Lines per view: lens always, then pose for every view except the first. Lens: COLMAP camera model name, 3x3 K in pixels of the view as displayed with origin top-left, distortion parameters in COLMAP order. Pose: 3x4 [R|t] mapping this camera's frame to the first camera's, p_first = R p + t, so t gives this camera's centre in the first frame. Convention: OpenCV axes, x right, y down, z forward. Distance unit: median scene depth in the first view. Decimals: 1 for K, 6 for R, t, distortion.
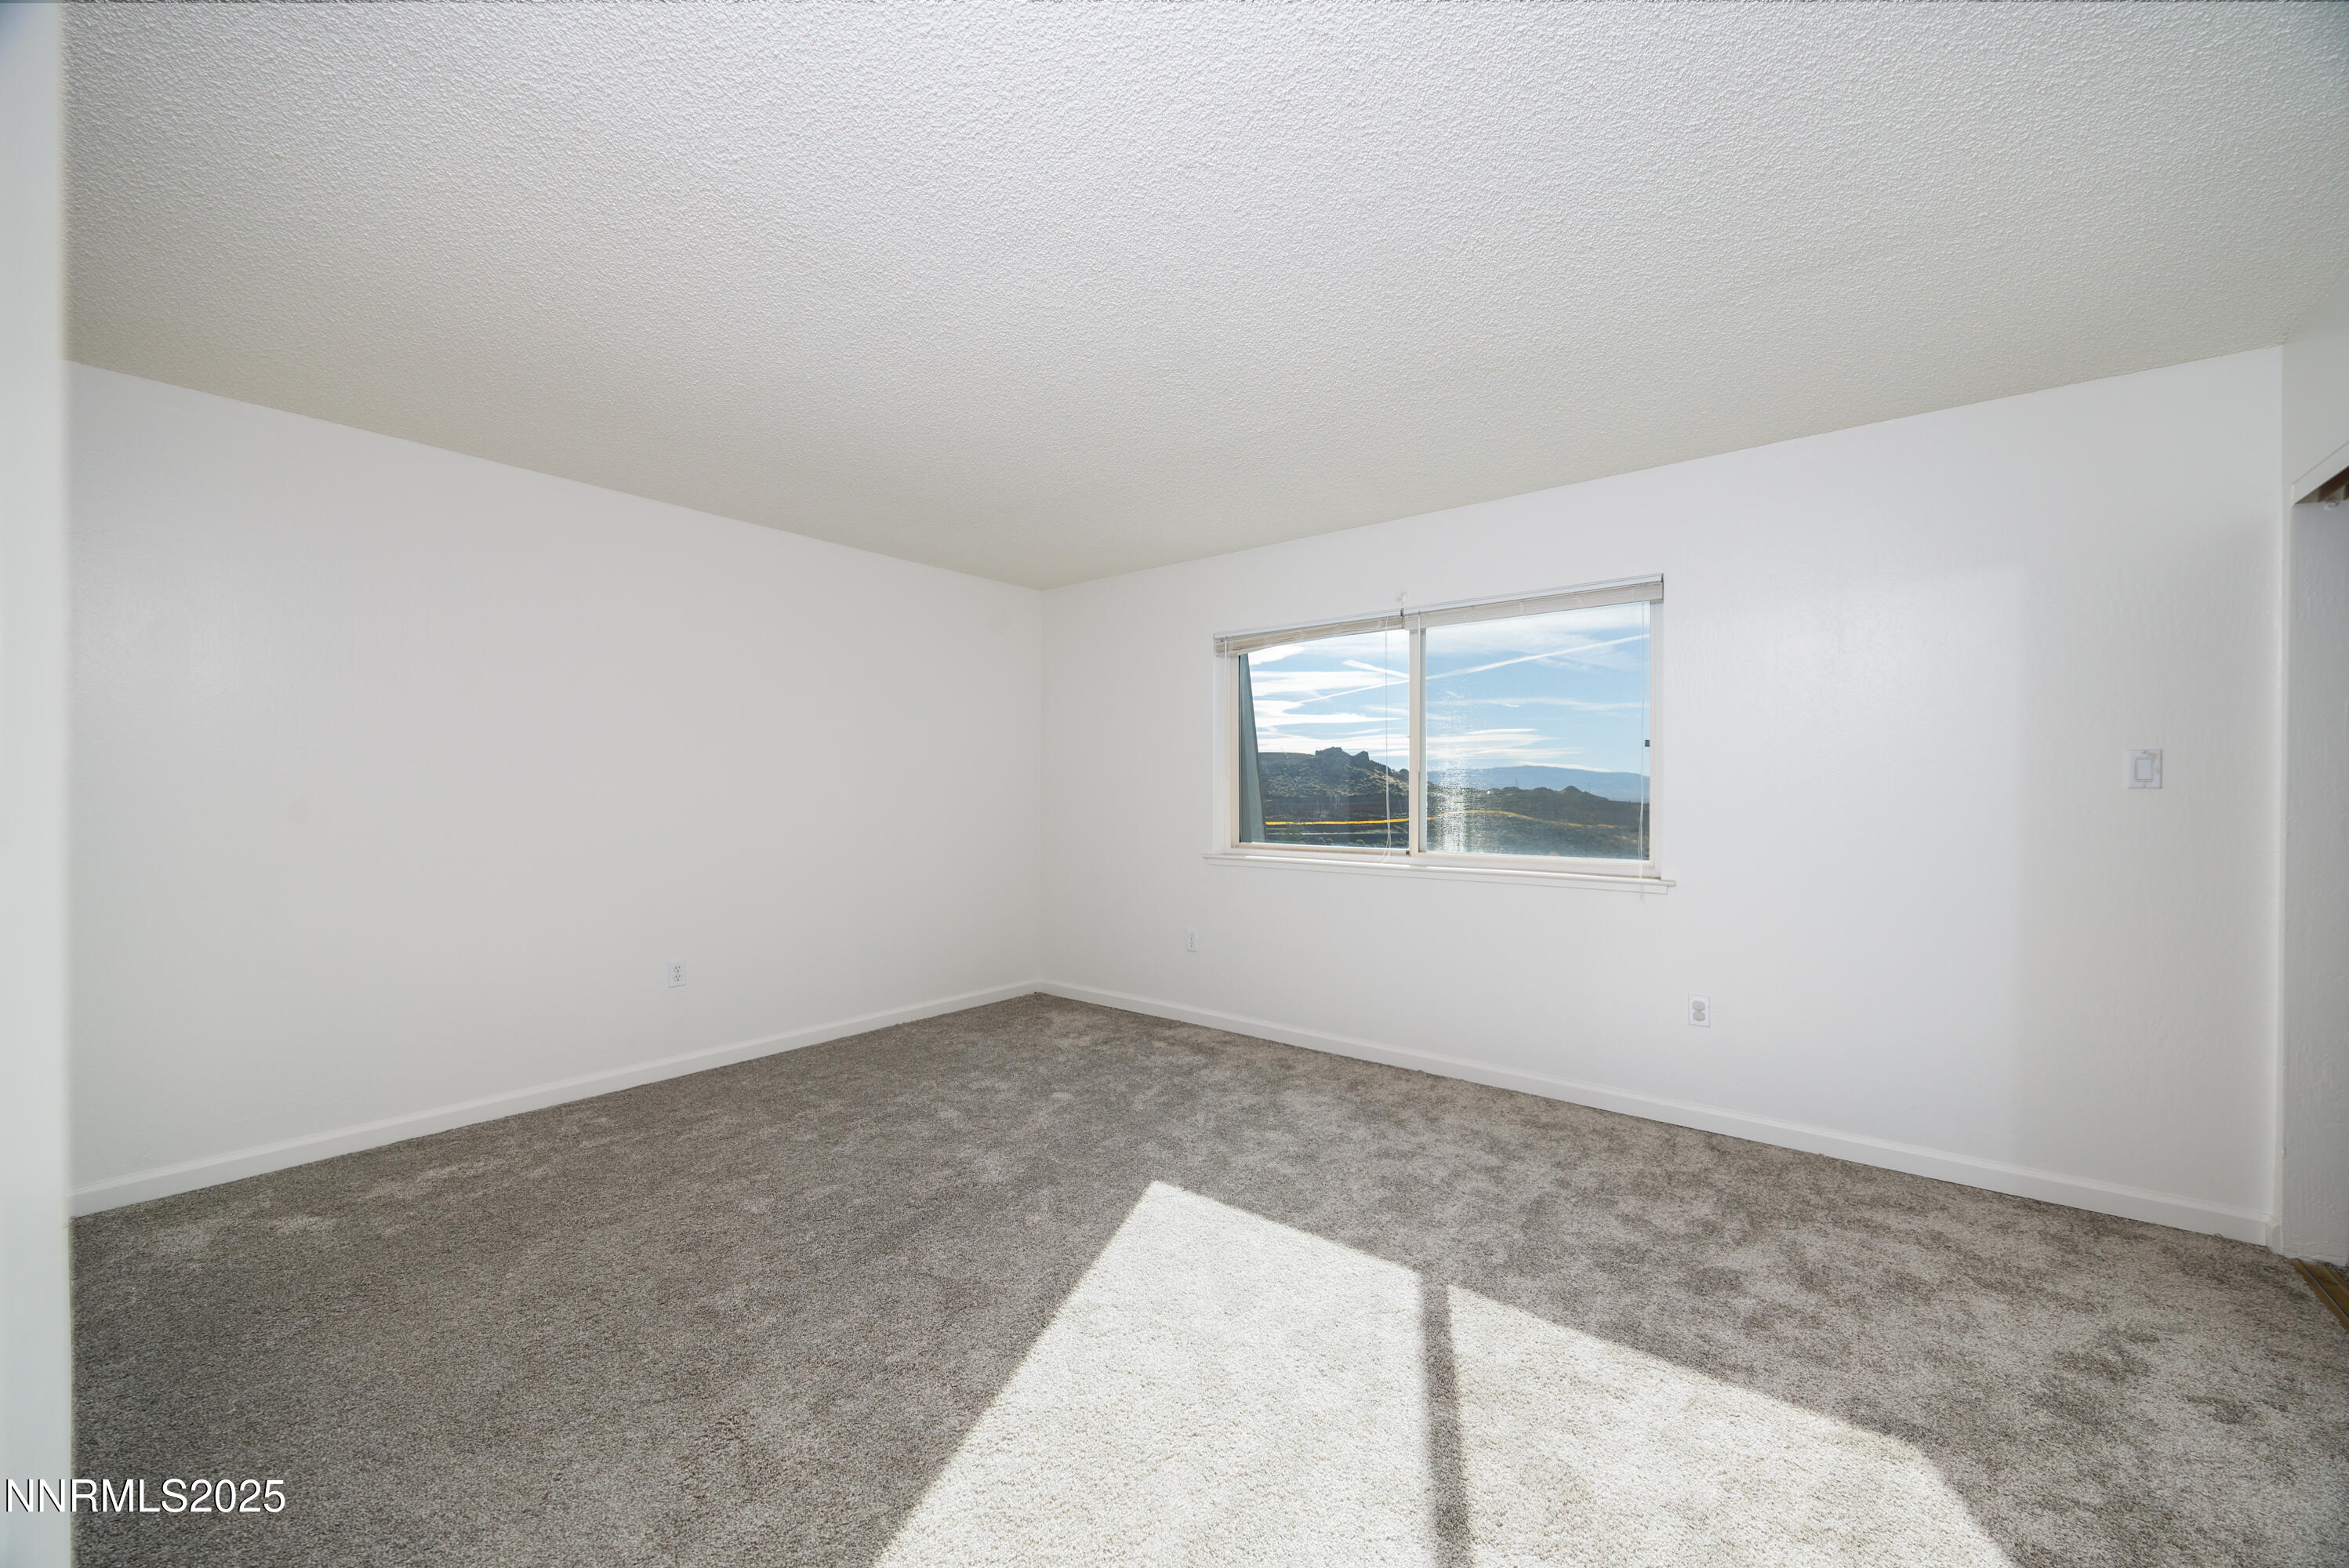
lens RADIAL K [[891.4, 0, 1162.6], [0, 891.4, 784.8], [0, 0, 1]] dist [-0.009696, -0.000129]
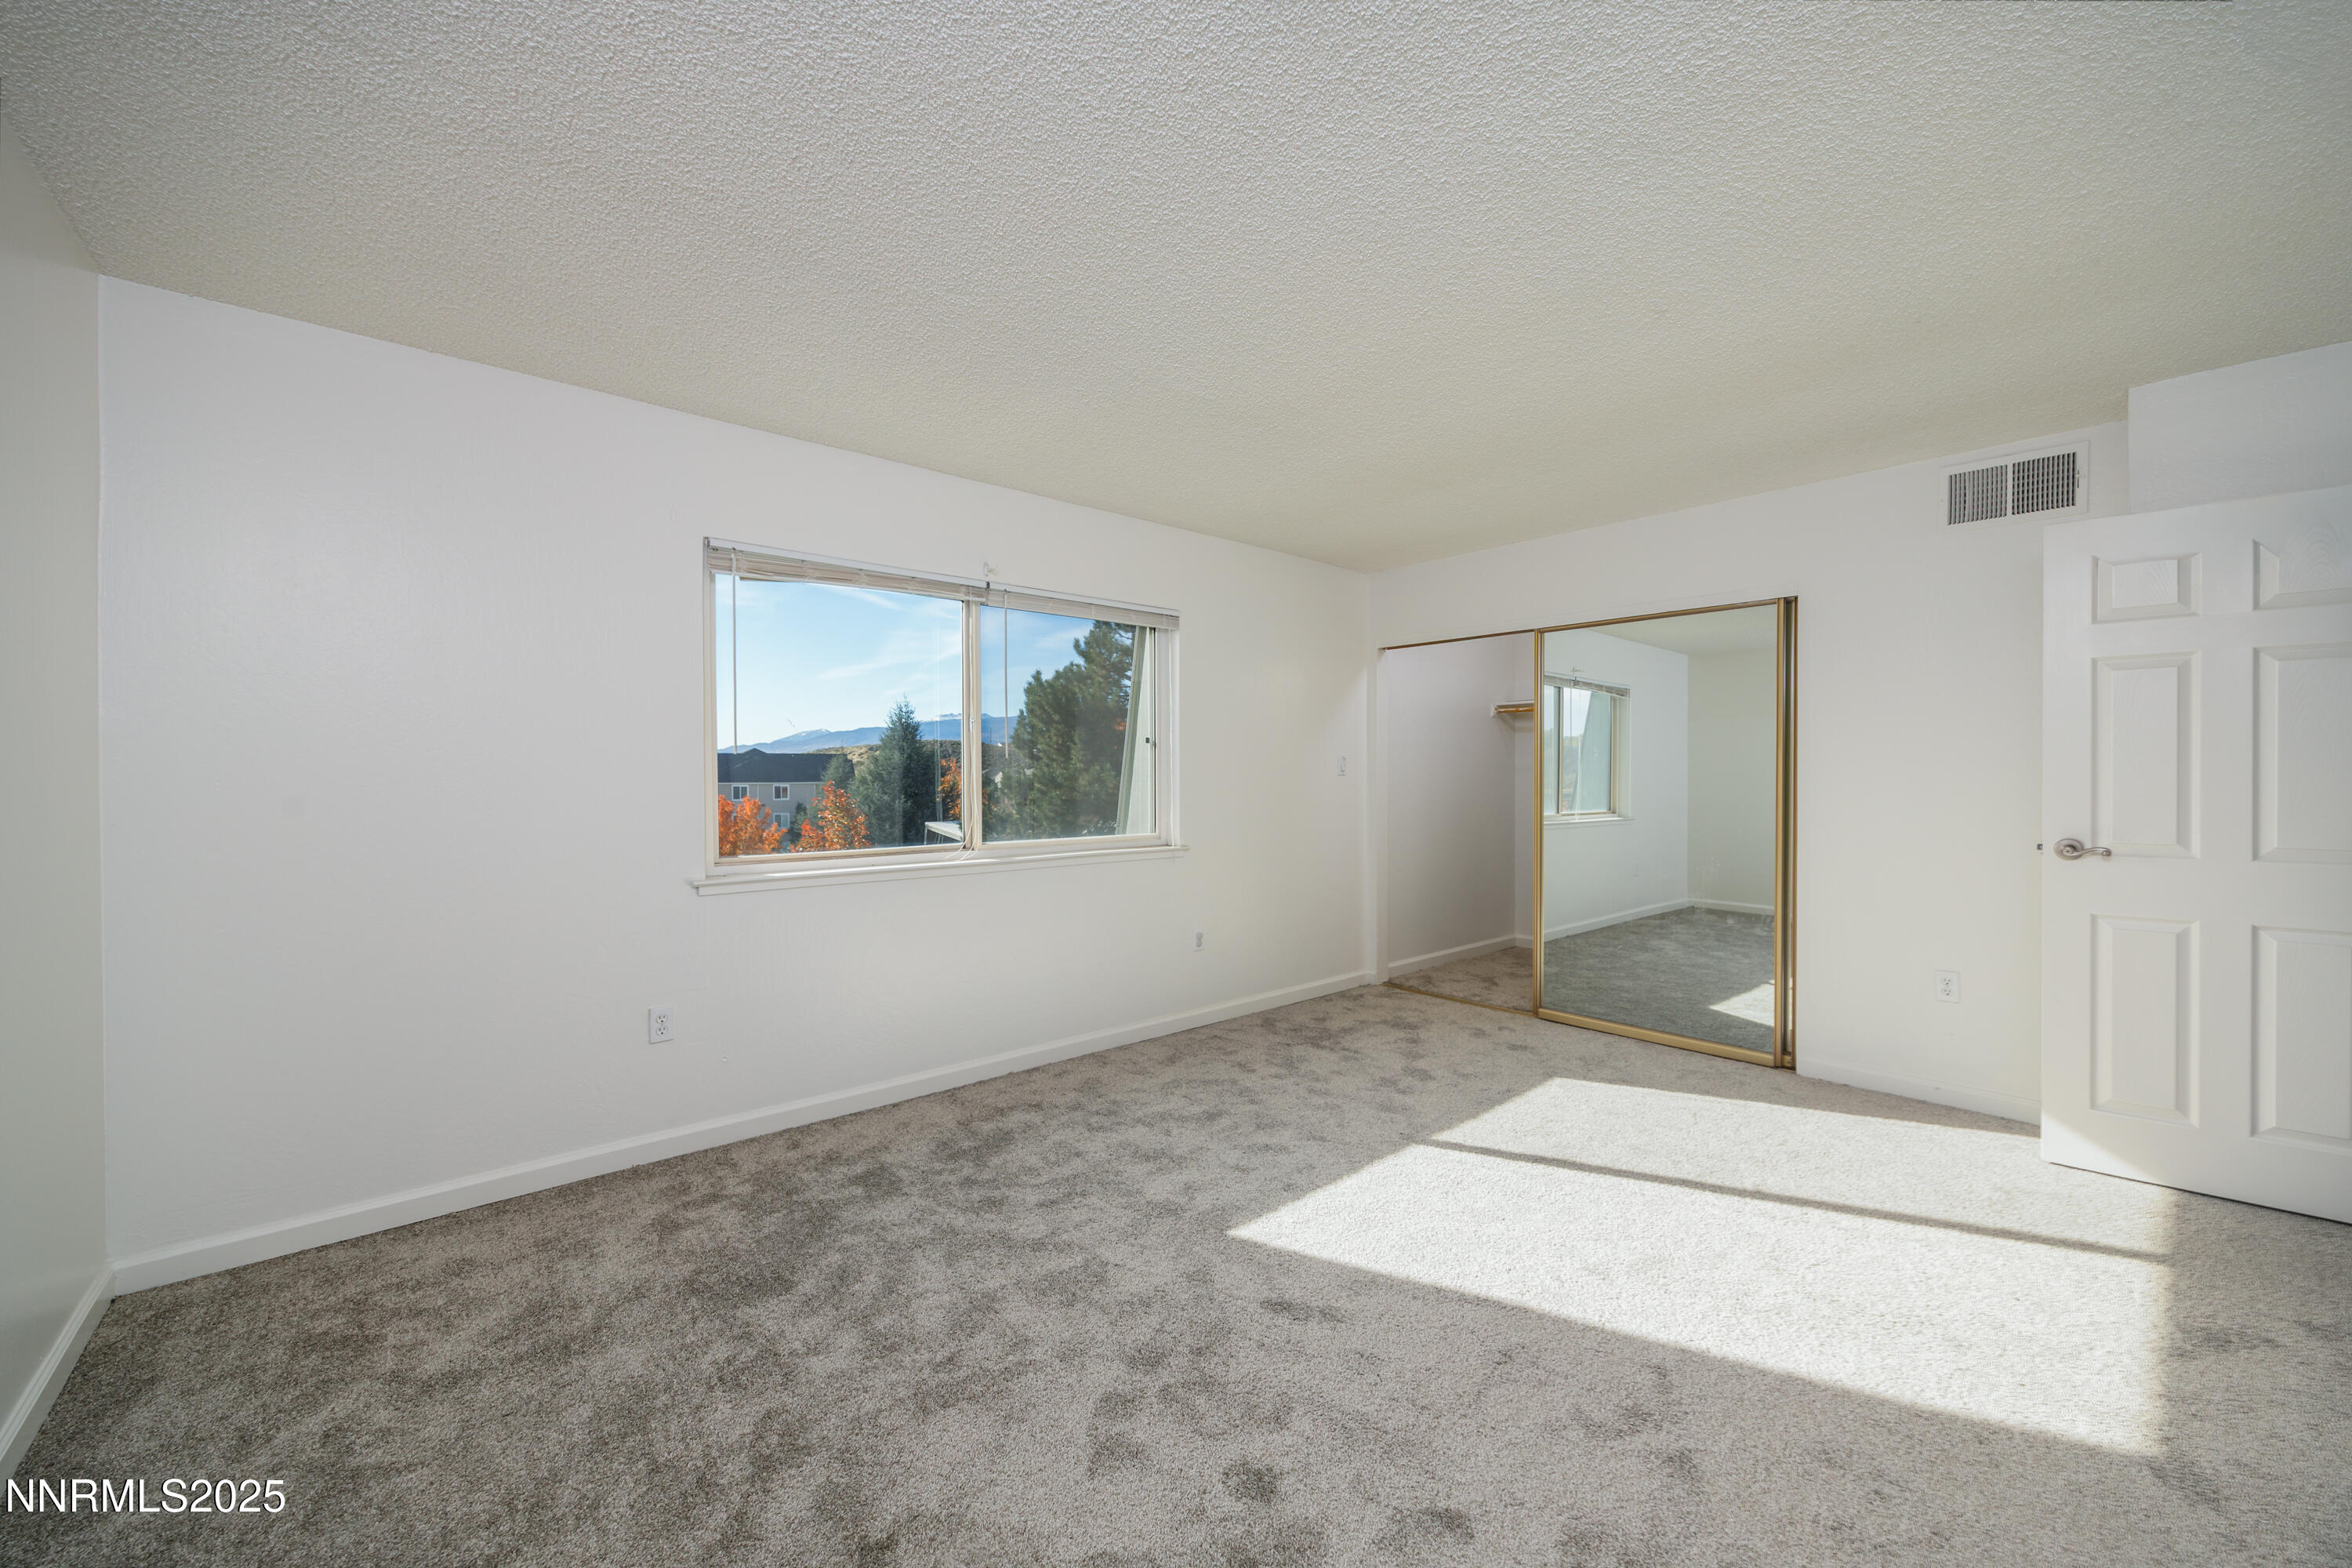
lens RADIAL K [[892.5, 0, 1165.9], [0, 892.5, 782.4], [0, 0, 1]] dist [-0.009696, -0.000129]
pose [[0.177852, -0.005030, 0.984044, -0.946713], [0.003392, 0.999984, 0.004499, 0.008064], [-0.984051, 0.002538, 0.177867, 1.007685]]
